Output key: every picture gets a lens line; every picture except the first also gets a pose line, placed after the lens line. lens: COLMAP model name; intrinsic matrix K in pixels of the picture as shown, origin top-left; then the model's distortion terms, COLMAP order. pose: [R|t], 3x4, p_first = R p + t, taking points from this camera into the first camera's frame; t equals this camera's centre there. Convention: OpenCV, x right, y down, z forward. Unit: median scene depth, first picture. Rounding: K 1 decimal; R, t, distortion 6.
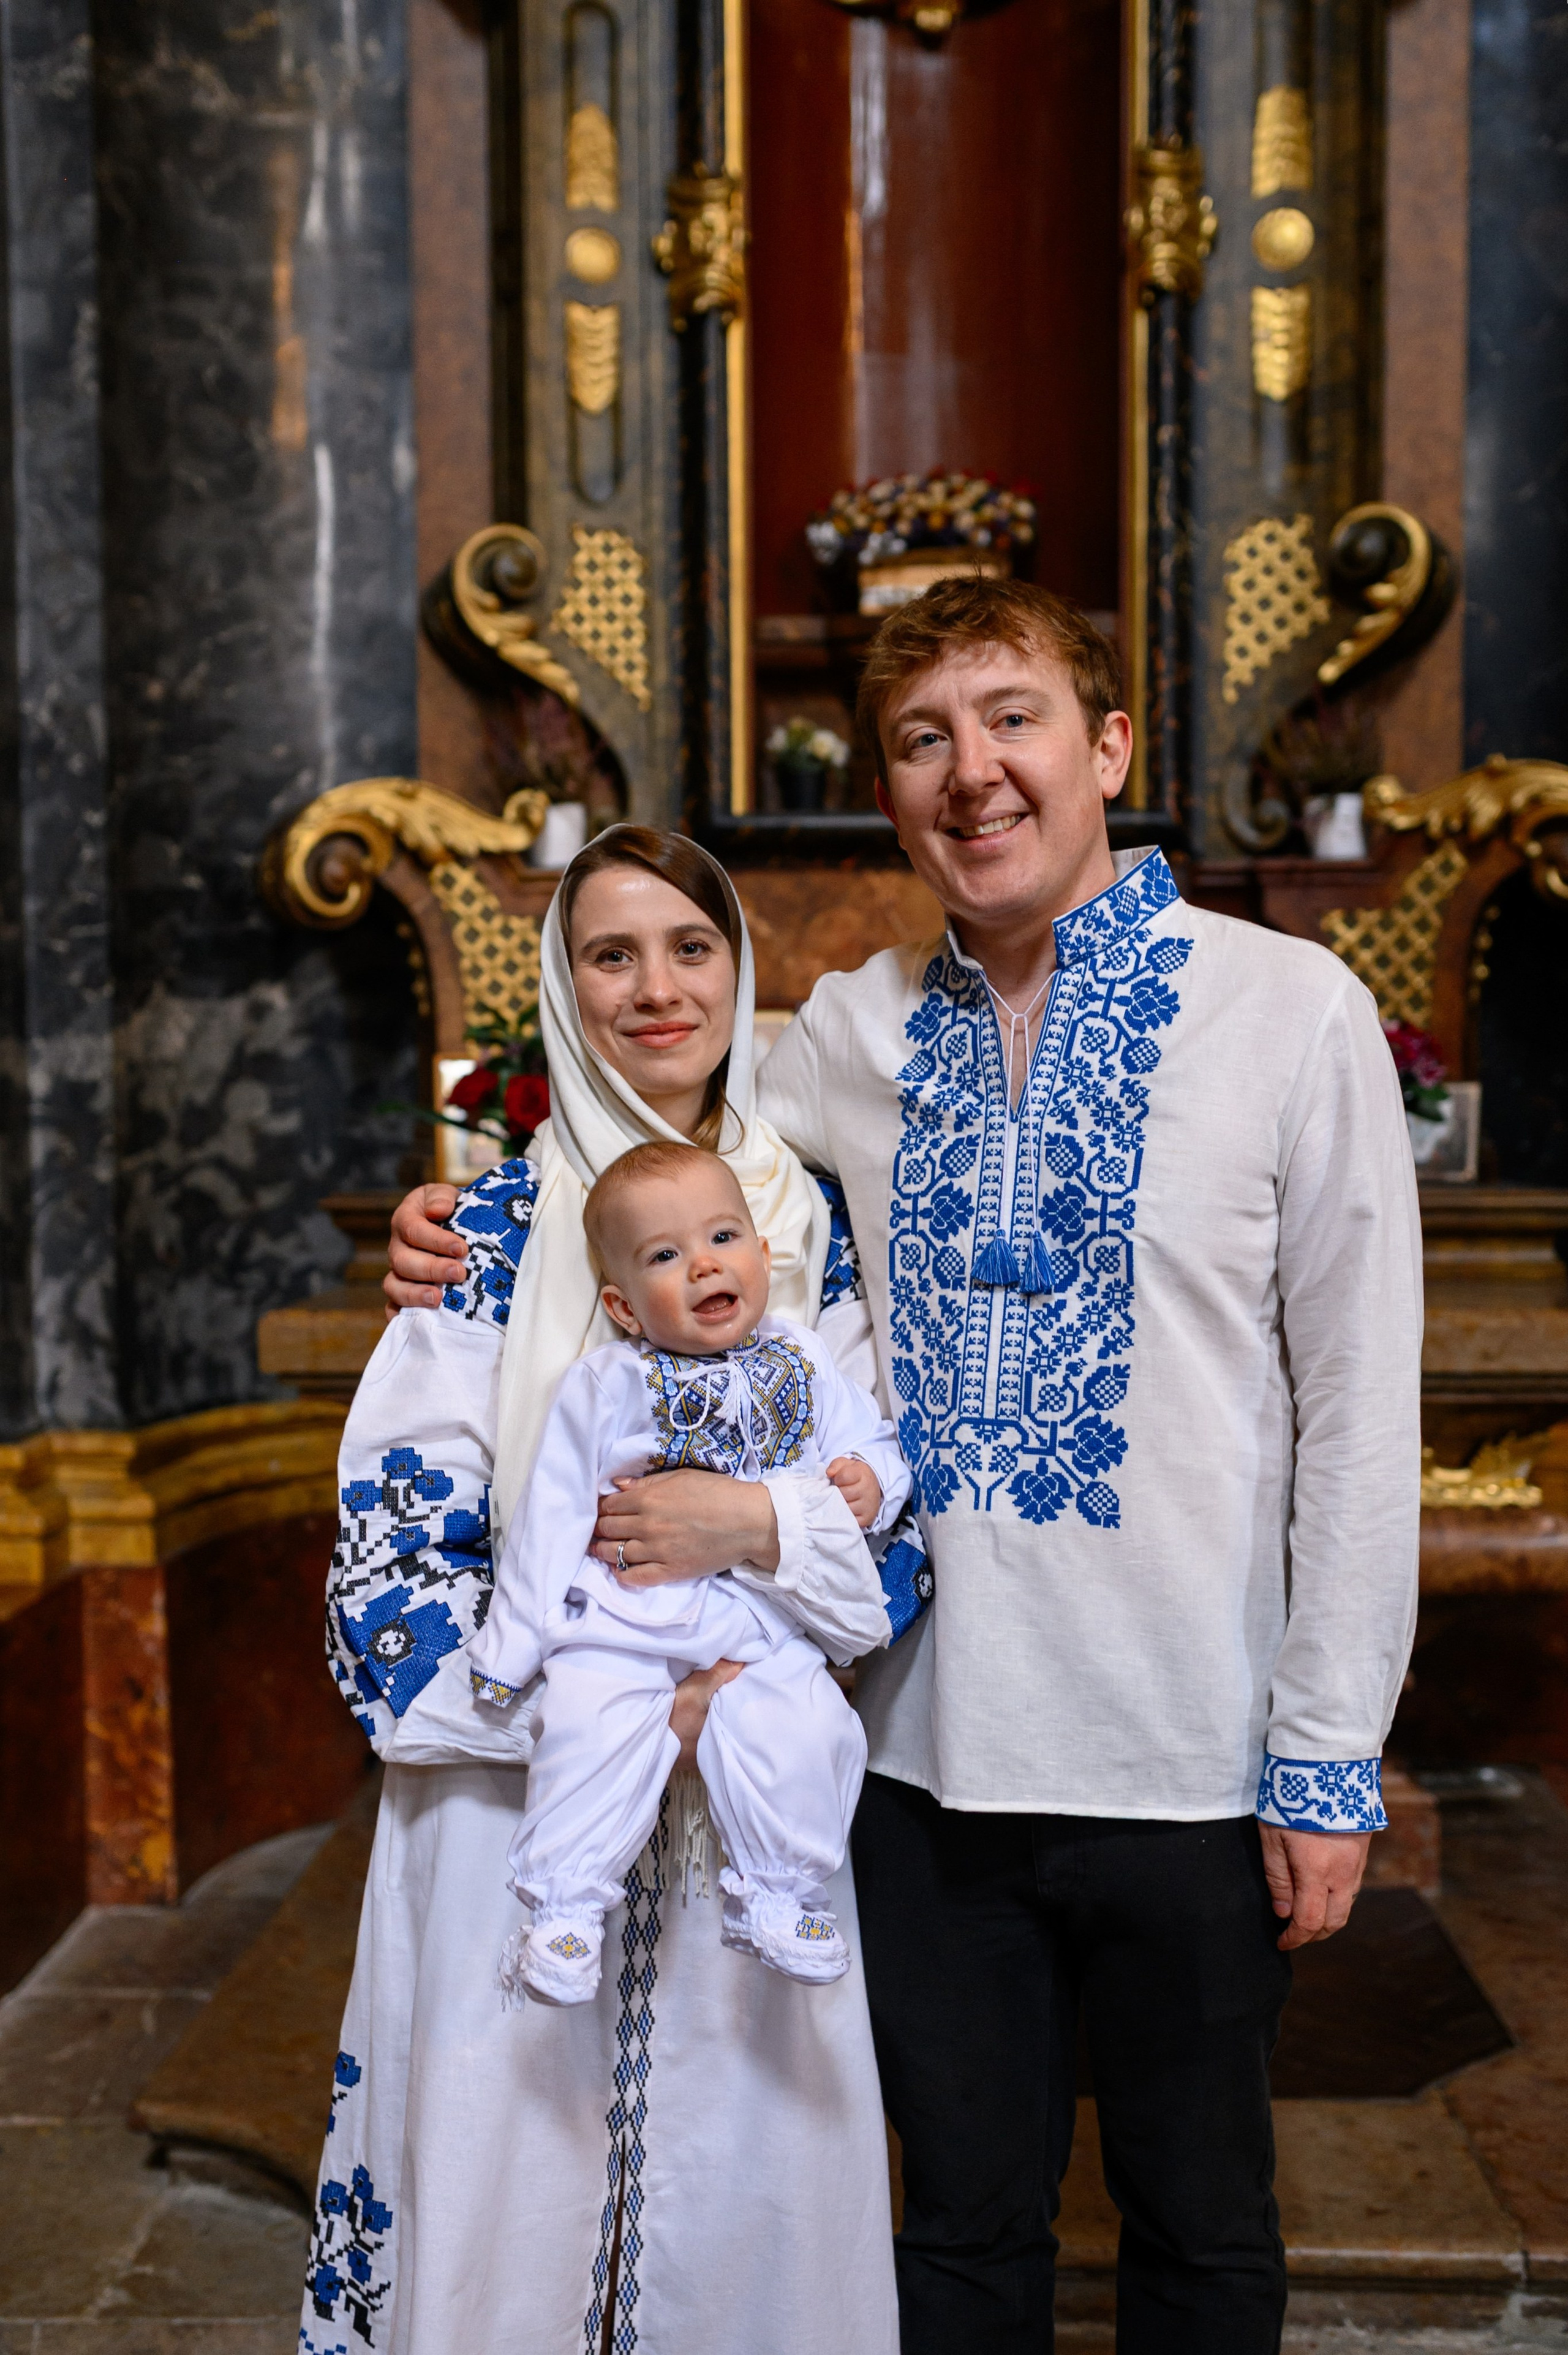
lens RADIAL K [[2338.8, 0, 781.3], [0, 2338.8, 1182.2], [0, 0, 1]] dist [-0.022379, 0.095665]
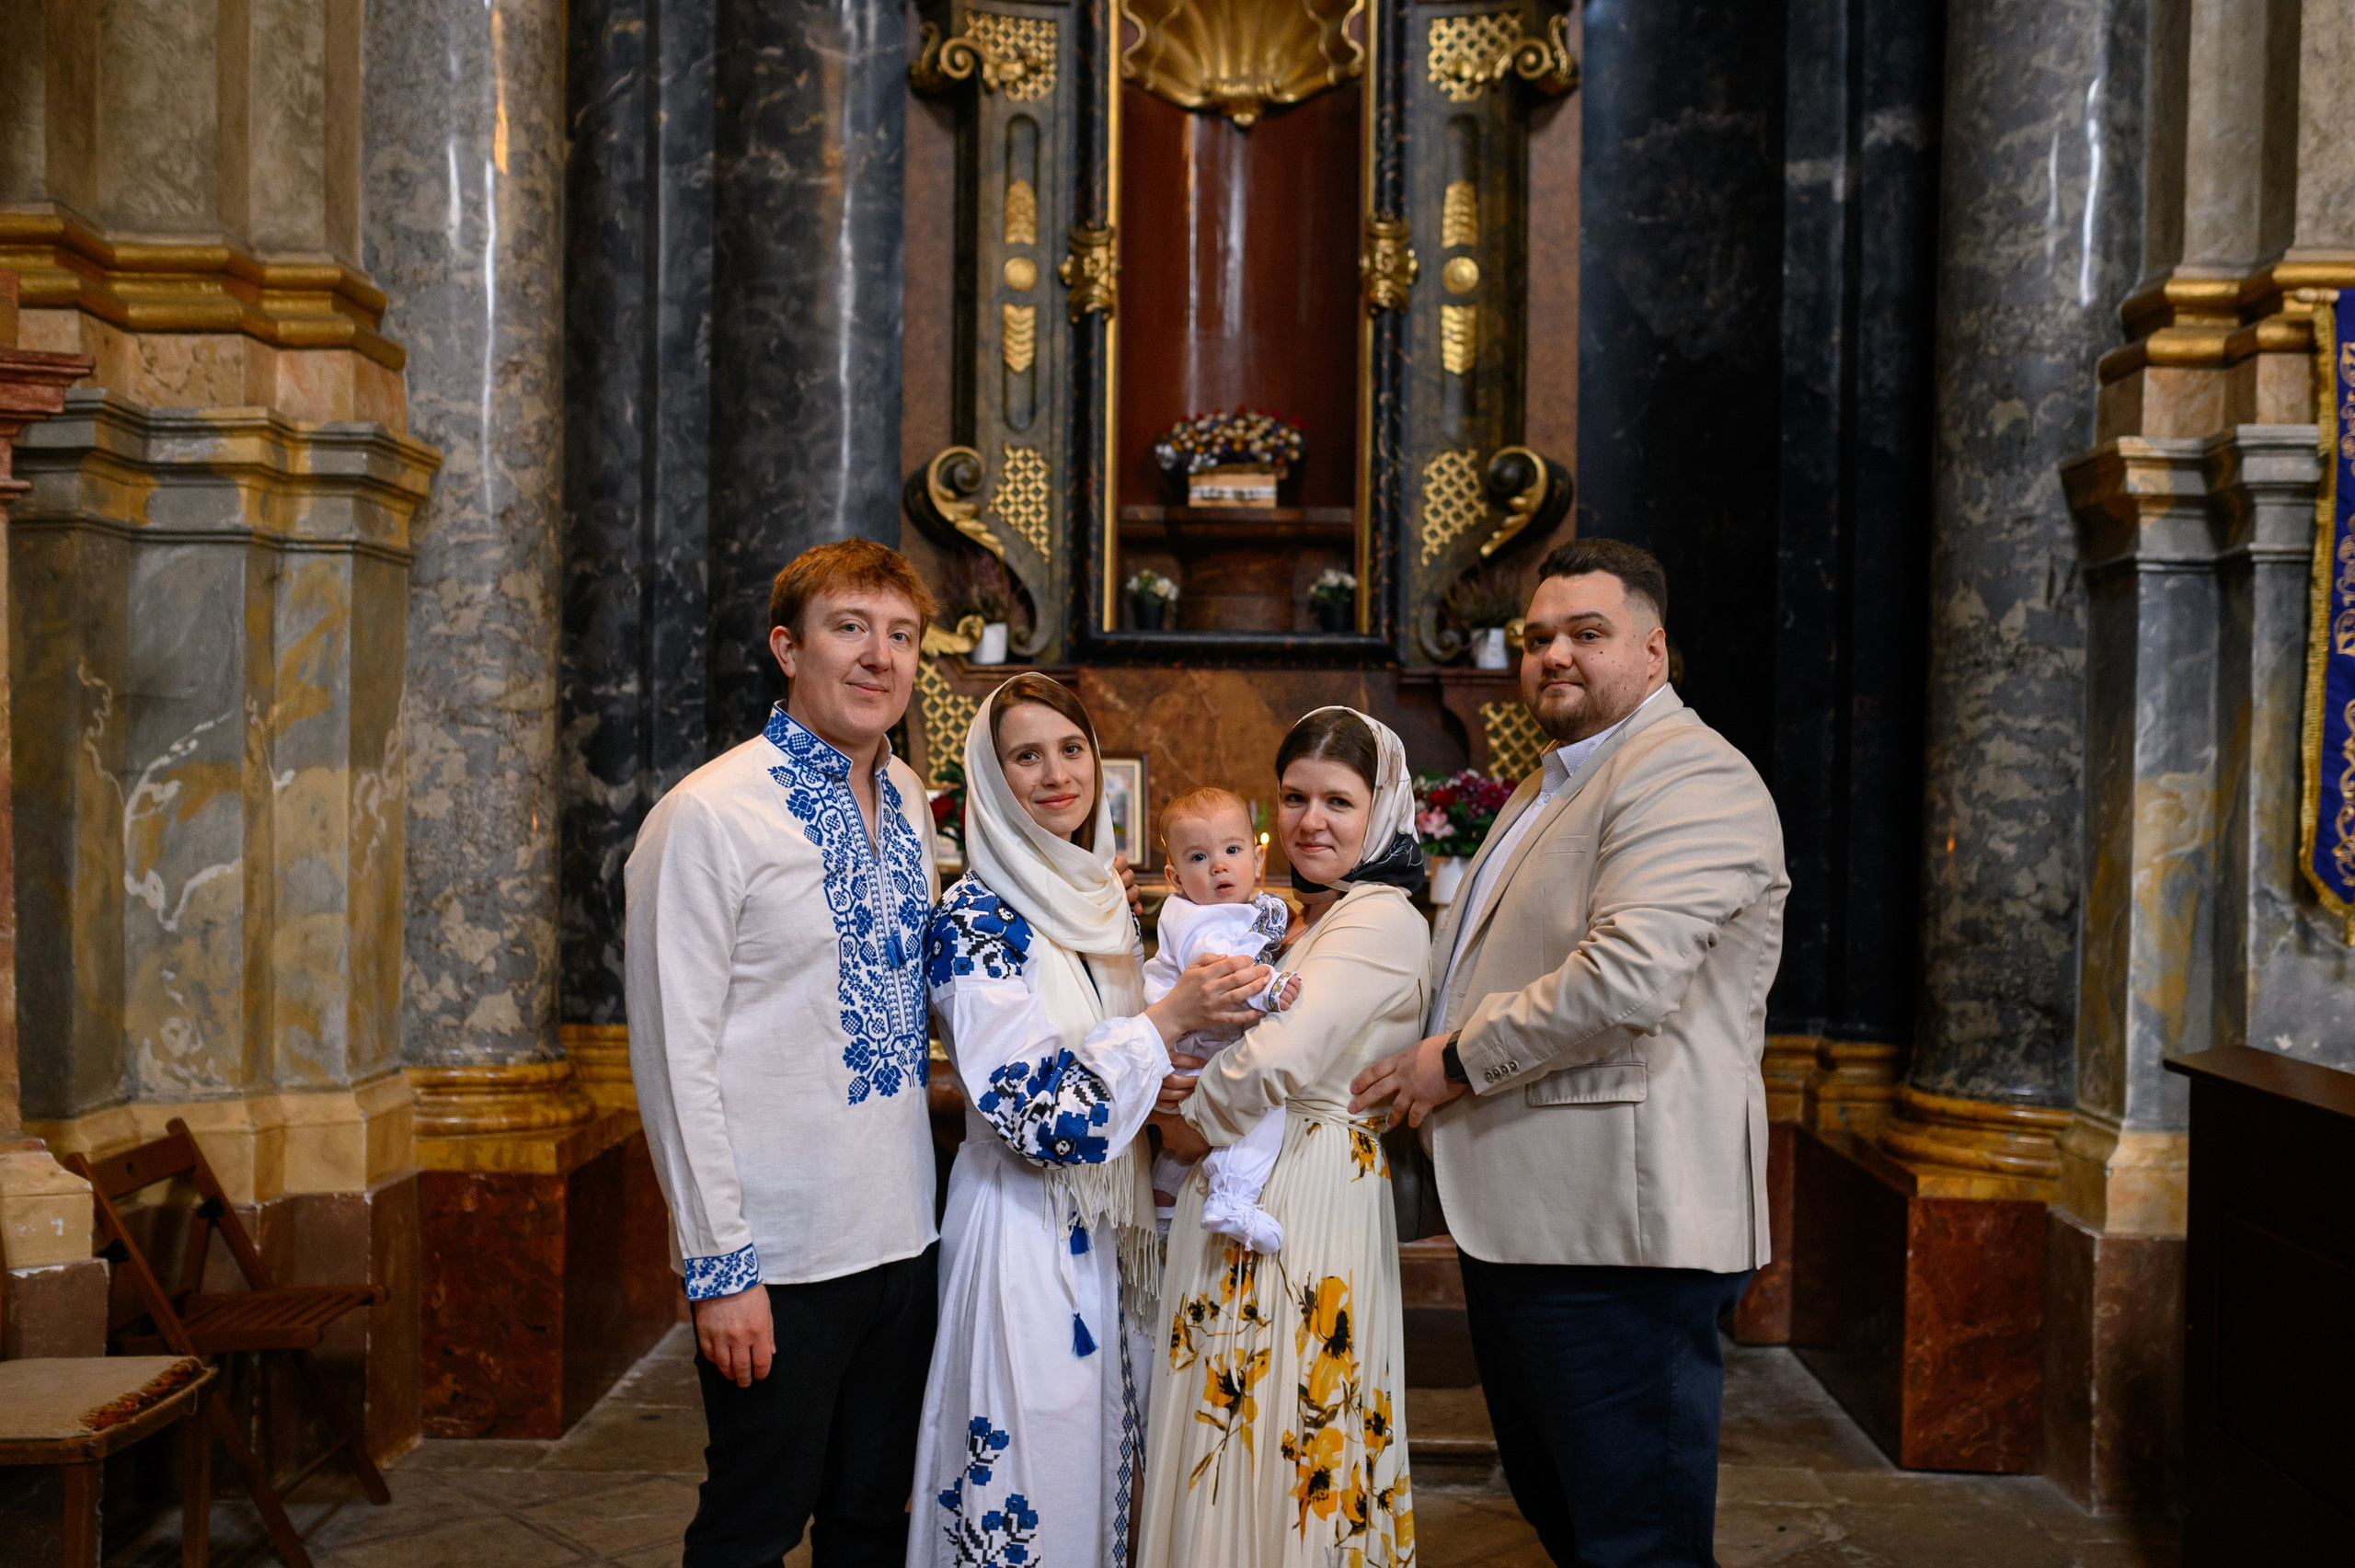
lens RADIAL K [[2338.7, 0, 1184.2], [0, 2338.7, 784.2], [0, 0, 1]] dist [-0.022379, 0.095665]
pose [[0.999783, 0.019265, 0.007961, 0.022967], [-0.018915, 0.998940, -0.041964, 0.007640], [-0.008761, 0.041805, 0.999087, -0.552501]]
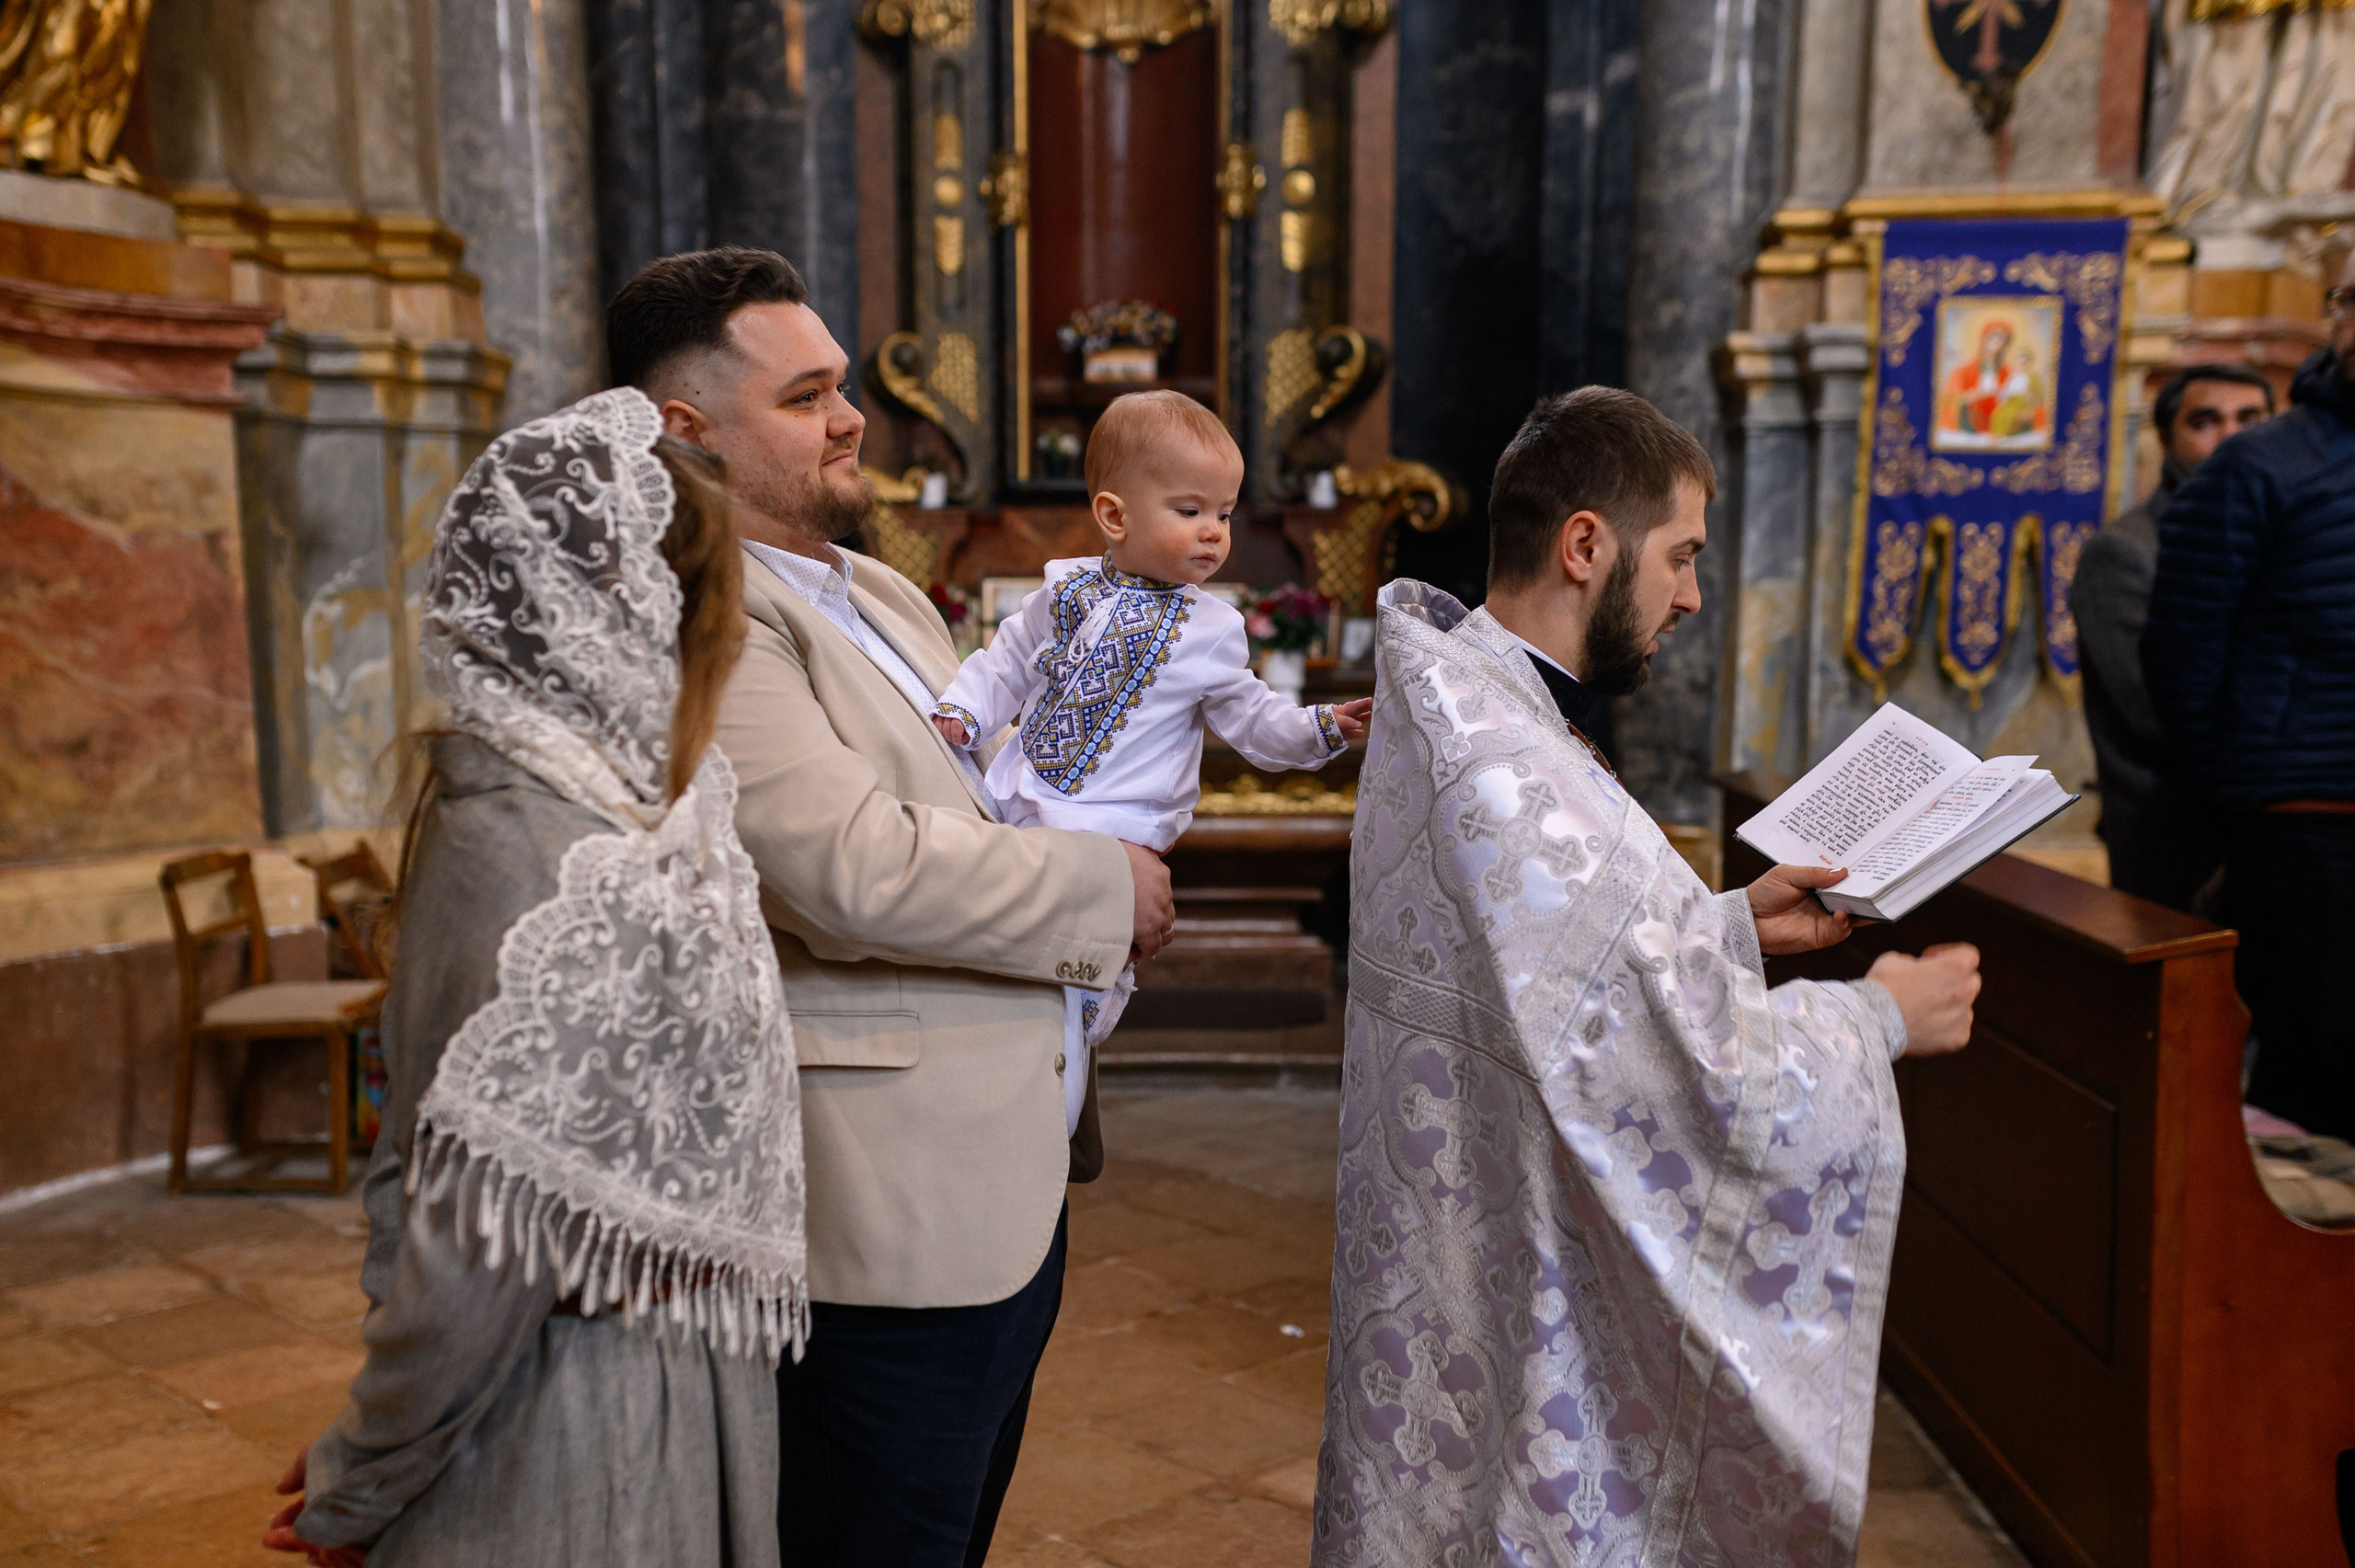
lens RADIAL K [[2401.2, 0, 1126.8], [0, 2401.2, 810.6], [0, 0, 1]] dist [0.160881, 0.028709]
pose [[0.999800, 0.008707, -0.018023, 0.111485], [-0.007853, 0.998868, 0.046915, 0.027105], [0.018411, -0.046764, 0.998736, -1.077563]]
